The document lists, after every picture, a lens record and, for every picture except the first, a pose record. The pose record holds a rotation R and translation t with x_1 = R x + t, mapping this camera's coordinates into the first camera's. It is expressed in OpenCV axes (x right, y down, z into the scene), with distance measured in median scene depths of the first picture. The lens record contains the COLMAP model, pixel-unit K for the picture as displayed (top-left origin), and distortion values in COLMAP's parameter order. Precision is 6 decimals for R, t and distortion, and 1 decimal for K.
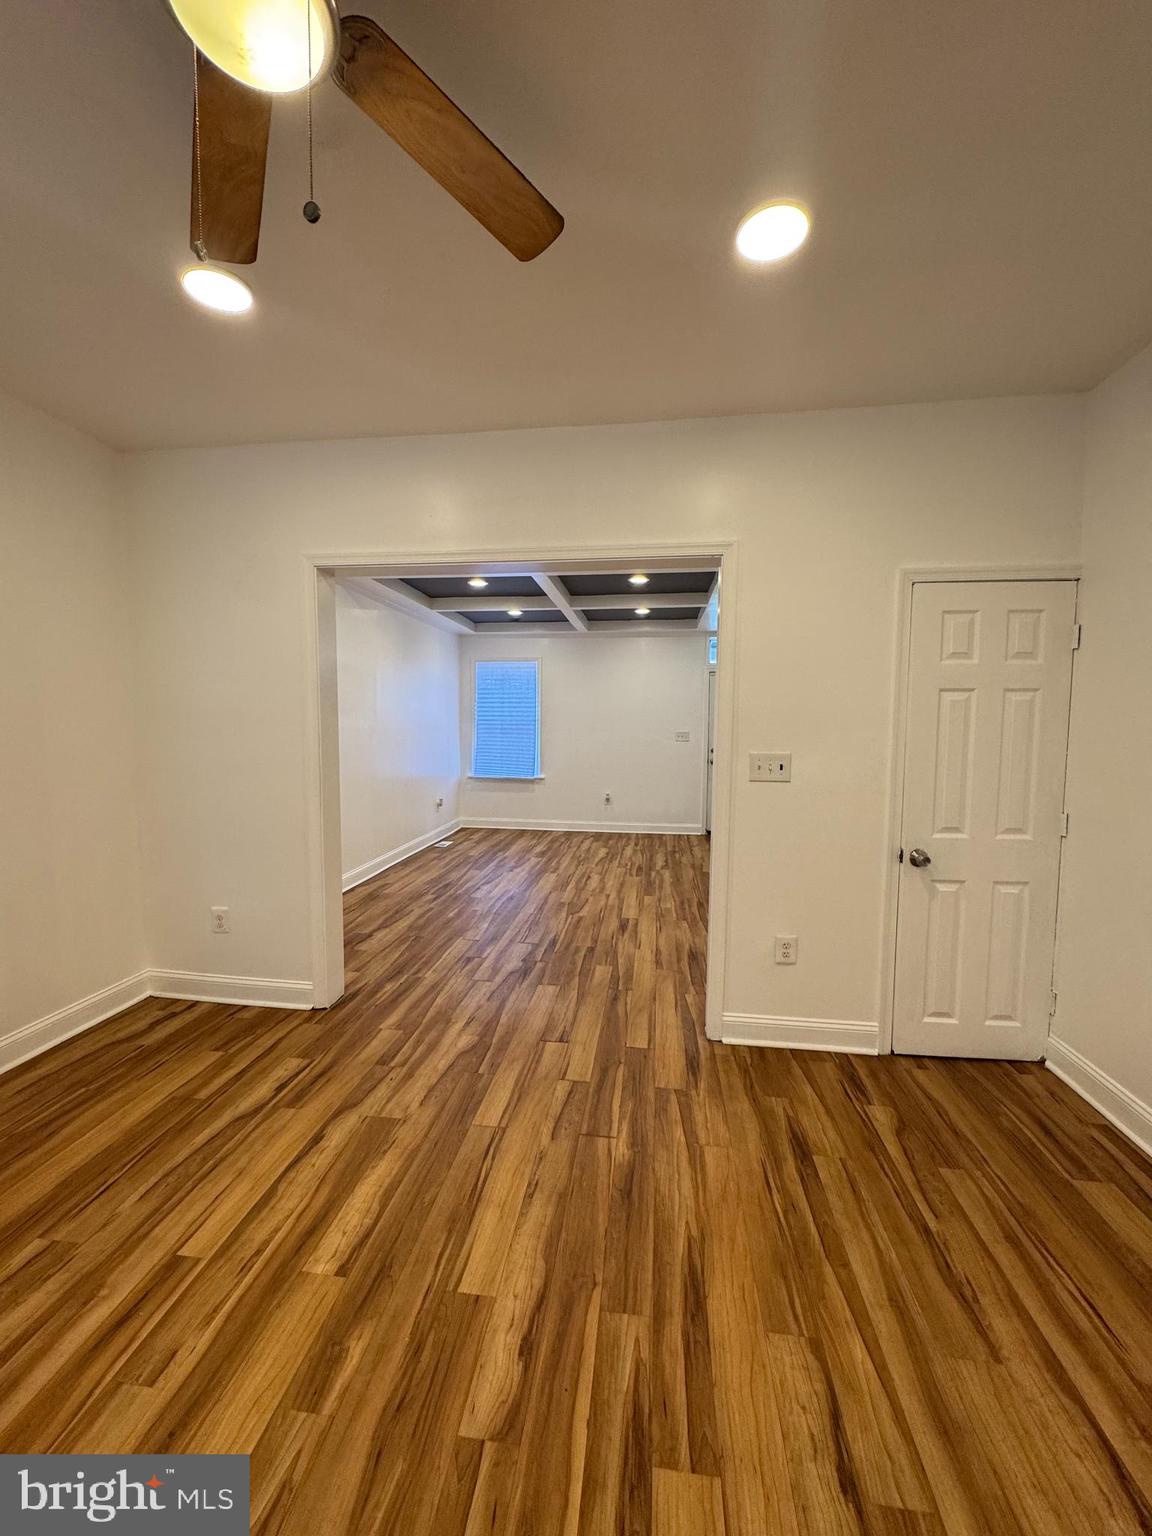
lens RADIAL K [[612.9, 0, 576.0], [0, 612.9, 768.0], [0, 0, 1]] dist [0.000328, 0.000120]
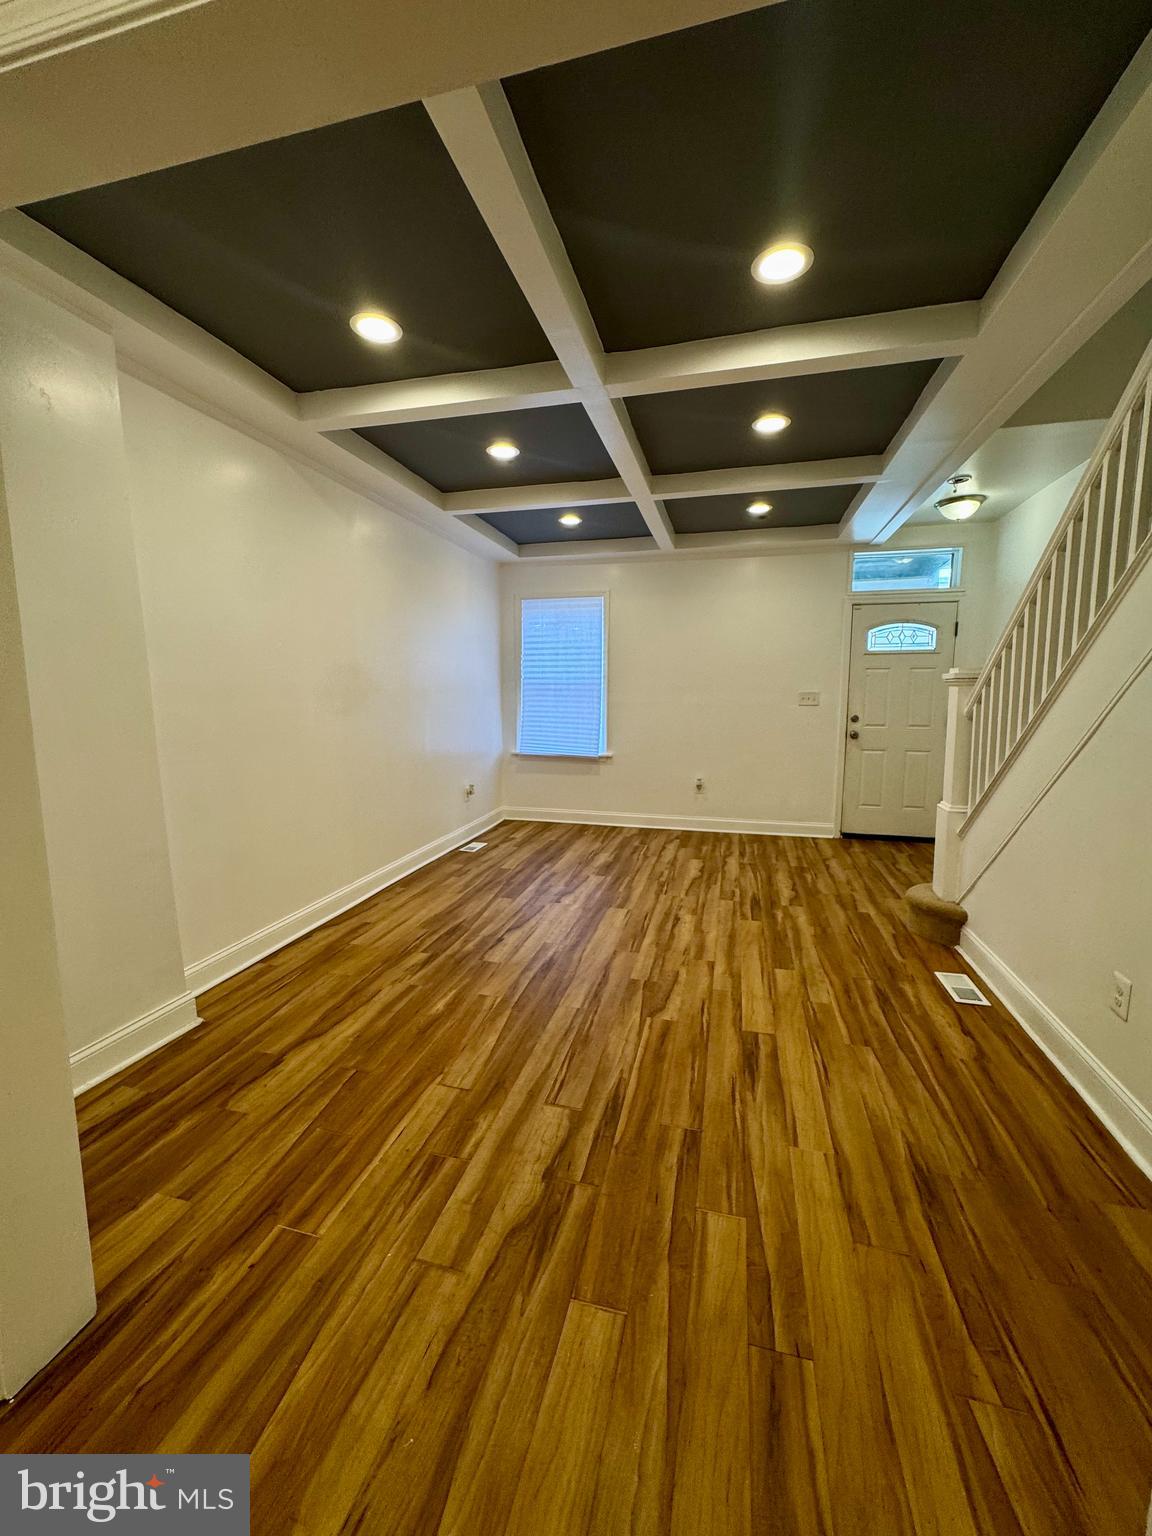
lens RADIAL K [[612.9, 0, 576.0], [0, 612.9, 768.0], [0, 0, 1]] dist [0.000328, 0.000120]
pose [[0.992423, 0.009361, -0.122509, -0.007215], [-0.002871, 0.998588, 0.053050, -0.013907], [0.122833, -0.052297, 0.991049, 0.422470]]
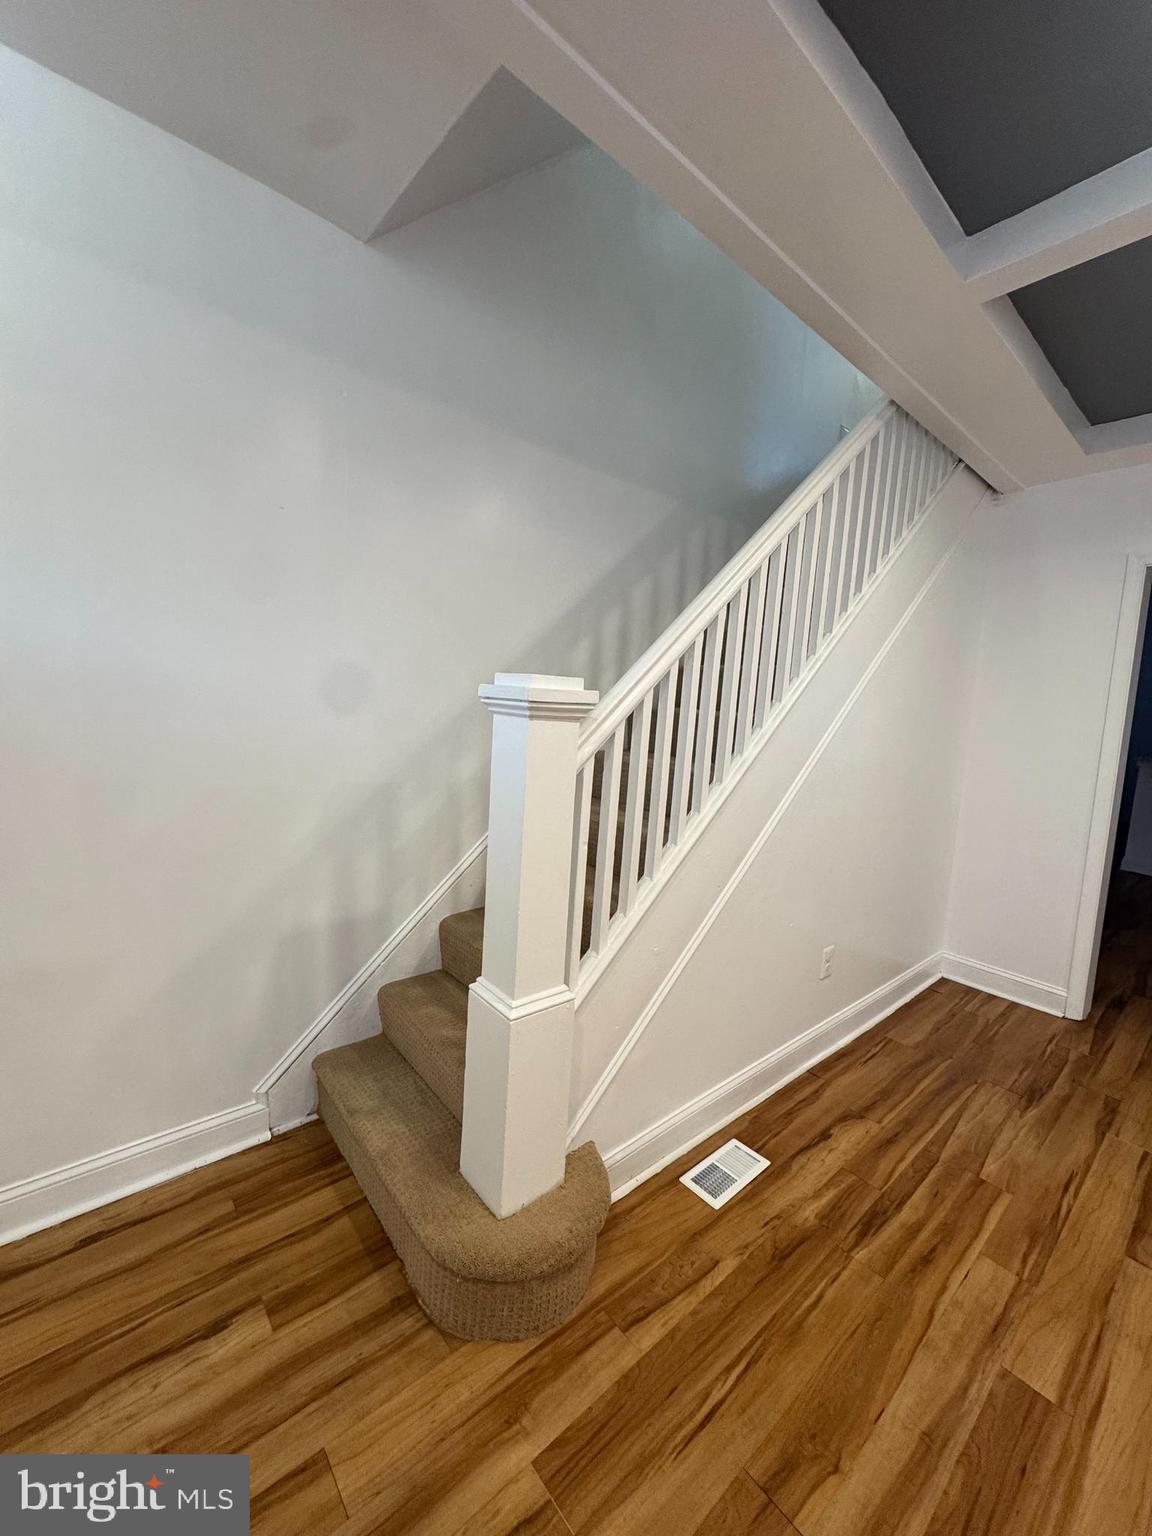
lens RADIAL K [[612.9, 0, 576.0], [0, 612.9, 768.0], [0, 0, 1]] dist [0.000328, 0.000120]
pose [[-0.743892, -0.126120, 0.656291, 0.130506], [-0.016918, 0.985271, 0.170164, -0.093741], [-0.668085, 0.115480, -0.735069, 1.341927]]
